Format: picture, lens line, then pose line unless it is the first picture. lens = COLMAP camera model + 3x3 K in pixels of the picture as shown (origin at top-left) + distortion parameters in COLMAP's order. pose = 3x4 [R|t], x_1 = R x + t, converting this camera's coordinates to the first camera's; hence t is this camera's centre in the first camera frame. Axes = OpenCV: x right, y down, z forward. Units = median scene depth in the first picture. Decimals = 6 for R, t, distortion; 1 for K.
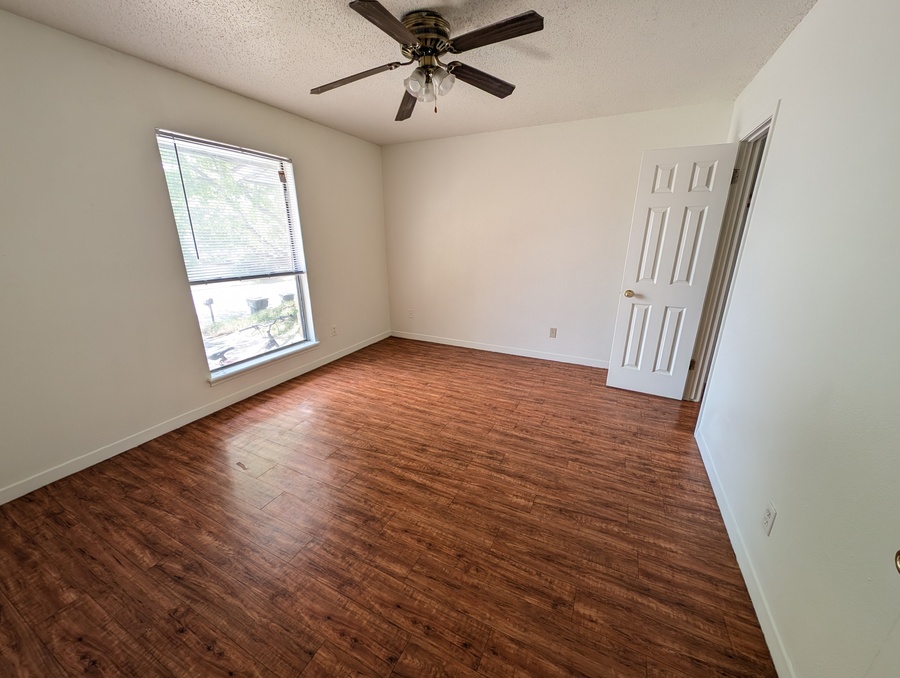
lens RADIAL K [[339.8, 0, 453.1], [0, 339.8, 338.6], [0, 0, 1]] dist [0.002829, -0.002035]
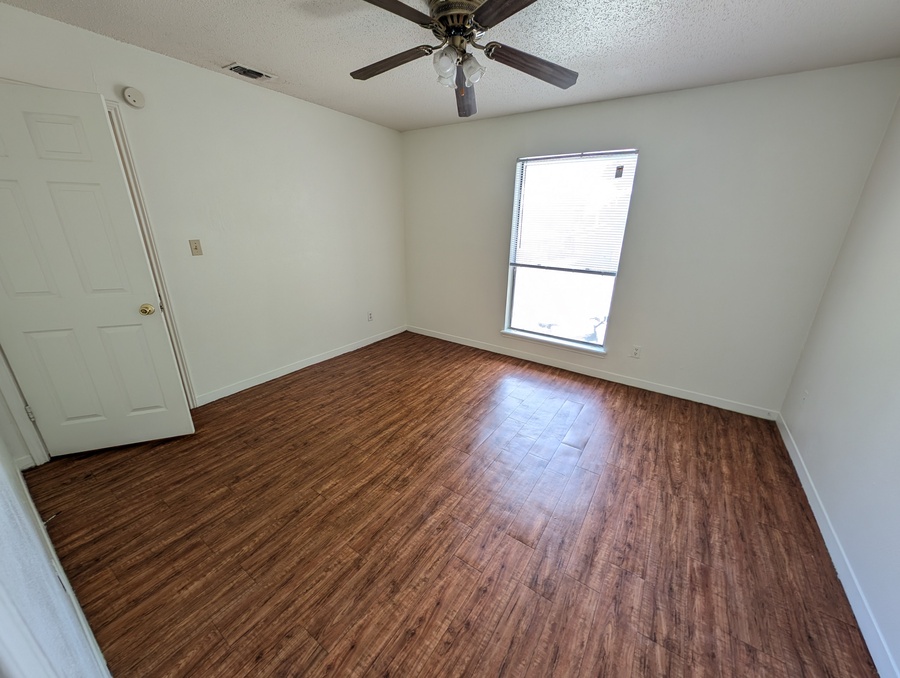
lens RADIAL K [[339.8, 0, 454.7], [0, 339.8, 341.7], [0, 0, 1]] dist [0.002829, -0.002035]
pose [[-0.135398, 0.329527, -0.934387, 0.864746], [-0.313432, 0.880394, 0.355903, -0.370048], [0.939908, 0.341055, -0.015919, 1.079107]]
